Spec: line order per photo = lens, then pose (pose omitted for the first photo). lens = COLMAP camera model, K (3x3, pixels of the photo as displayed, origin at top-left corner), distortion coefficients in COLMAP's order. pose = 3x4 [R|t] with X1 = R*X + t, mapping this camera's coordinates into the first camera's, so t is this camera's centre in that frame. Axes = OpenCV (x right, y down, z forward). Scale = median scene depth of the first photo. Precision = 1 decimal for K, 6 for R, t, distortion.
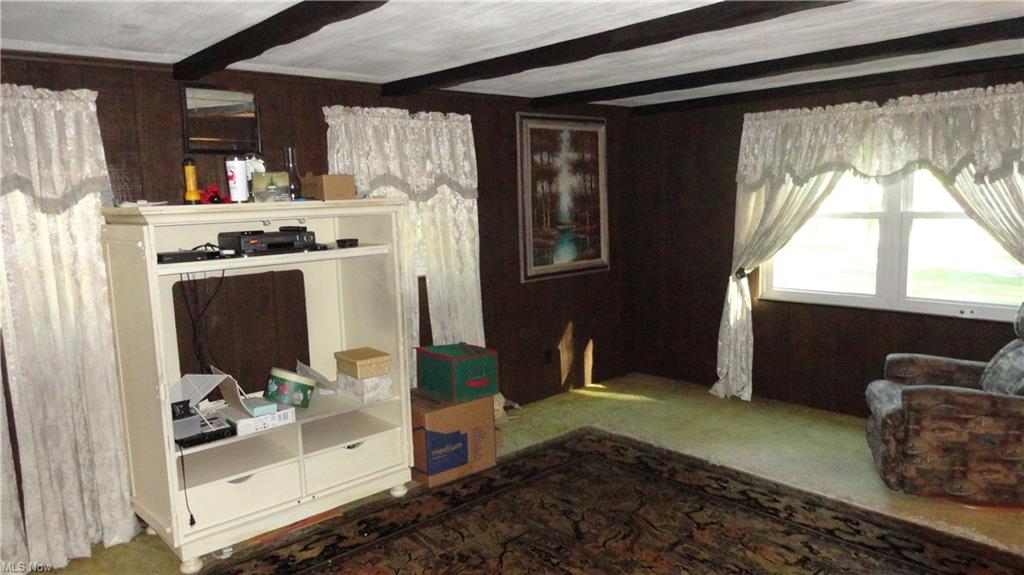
lens RADIAL K [[706.9, 0, 512.0], [0, 706.9, 287.5], [0, 0, 1]] dist [-0.001671, 0.007580]
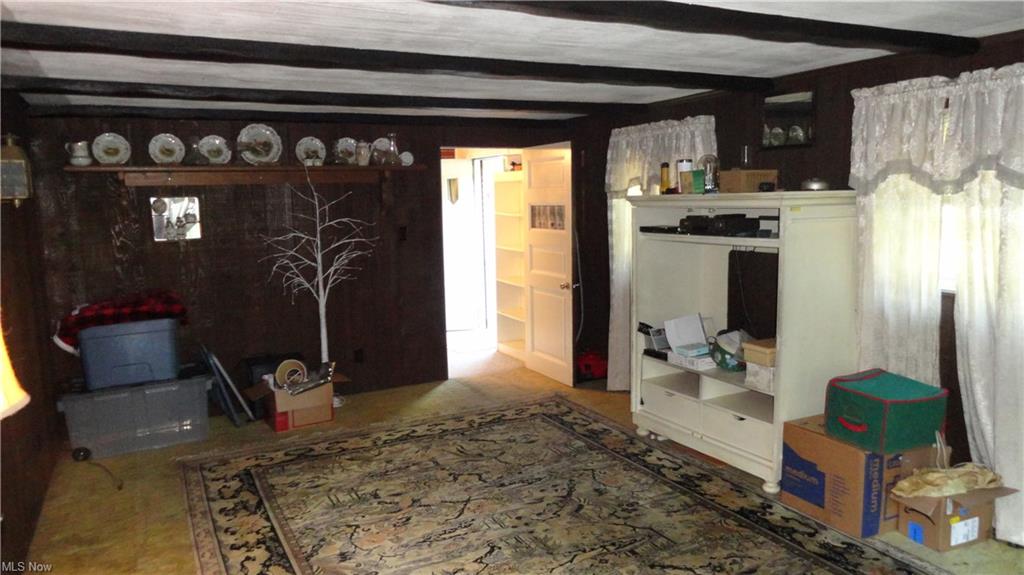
lens RADIAL K [[752.4, 0, 506.5], [0, 752.4, 231.2], [0, 0, 1]] dist [0.270216, 0.001281]
pose [[-0.250905, 0.082187, -0.964517, 1.238417], [-0.093194, 0.989710, 0.108576, -0.194169], [0.963515, 0.117129, -0.240664, 1.117408]]
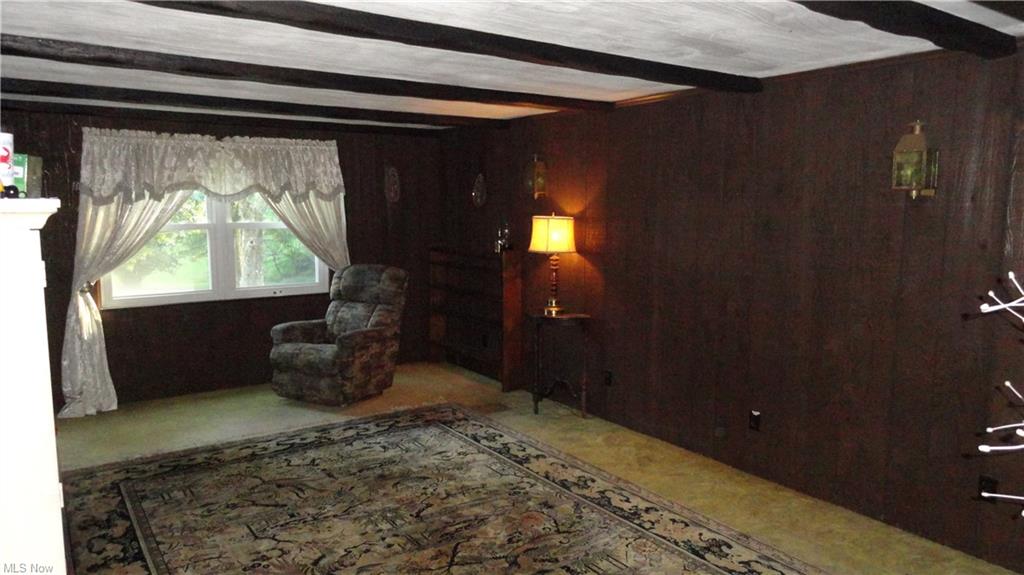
lens RADIAL K [[706.9, 0, 512.0], [0, 706.9, 287.5], [0, 0, 1]] dist [-0.001671, 0.007580]
pose [[0.121575, -0.087634, 0.988706, -0.755151], [0.125596, 0.989447, 0.072256, -0.020480], [-0.984604, 0.115393, 0.131299, 0.363440]]
